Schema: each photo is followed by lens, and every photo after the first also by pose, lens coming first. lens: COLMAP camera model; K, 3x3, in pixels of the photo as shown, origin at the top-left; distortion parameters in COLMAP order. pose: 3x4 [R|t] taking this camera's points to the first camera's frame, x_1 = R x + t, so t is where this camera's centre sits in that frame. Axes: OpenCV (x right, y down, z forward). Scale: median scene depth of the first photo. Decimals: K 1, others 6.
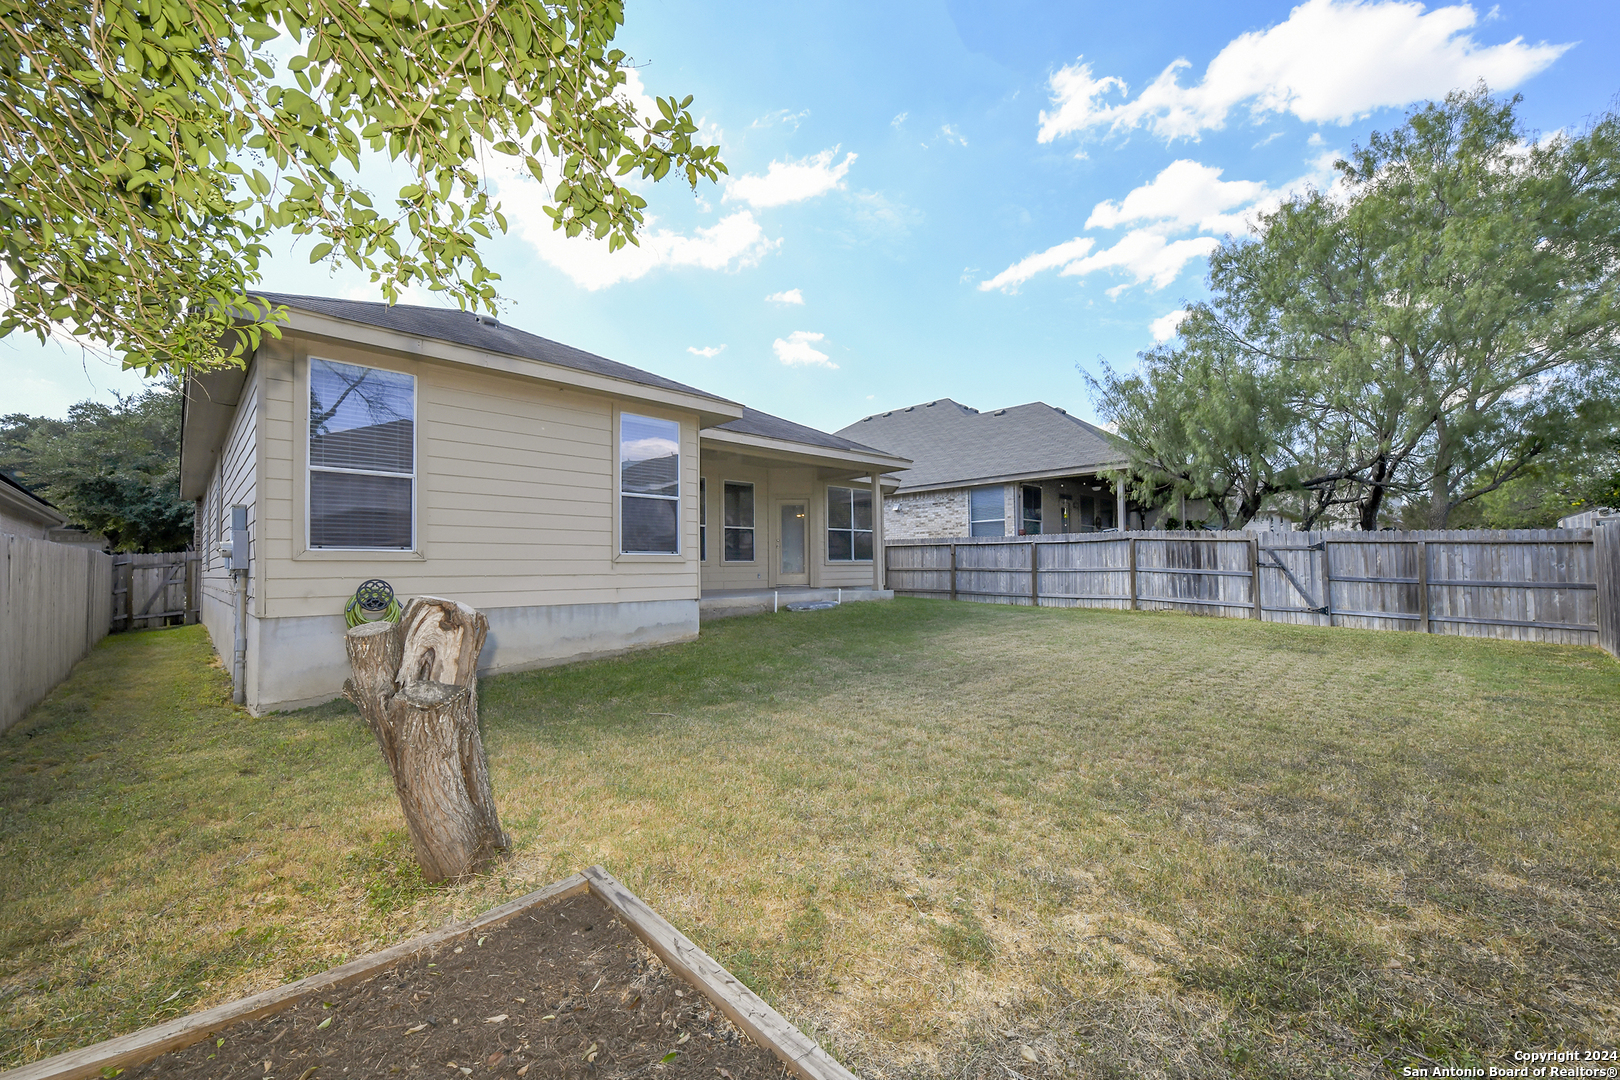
lens RADIAL K [[662.1, 0, 838.9], [0, 662.1, 536.5], [0, 0, 1]] dist [-0.002137, -0.000495]
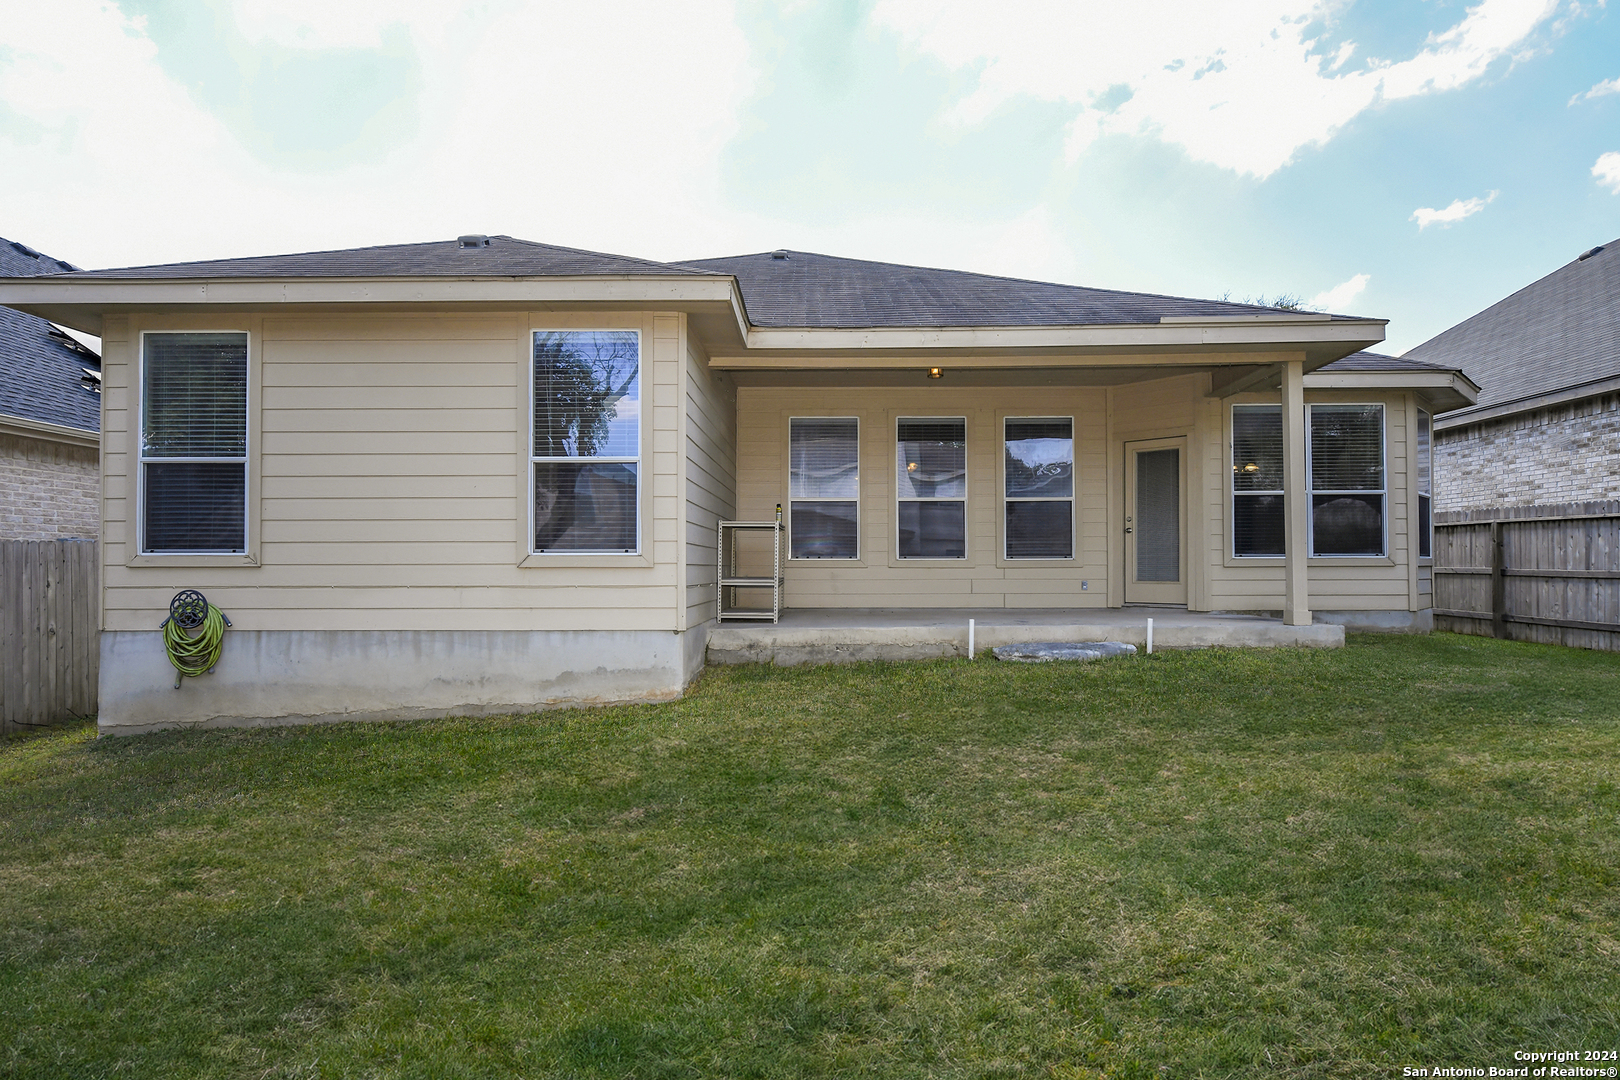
lens RADIAL K [[866.7, 0, 810.0], [0, 866.7, 540.0], [0, 0, 1]] dist [0.002512, 0.000320]
pose [[0.680427, -0.015135, -0.732660, 0.432255], [0.032786, 0.999414, 0.009803, 0.012501], [0.732082, -0.030692, 0.680524, 0.591633]]
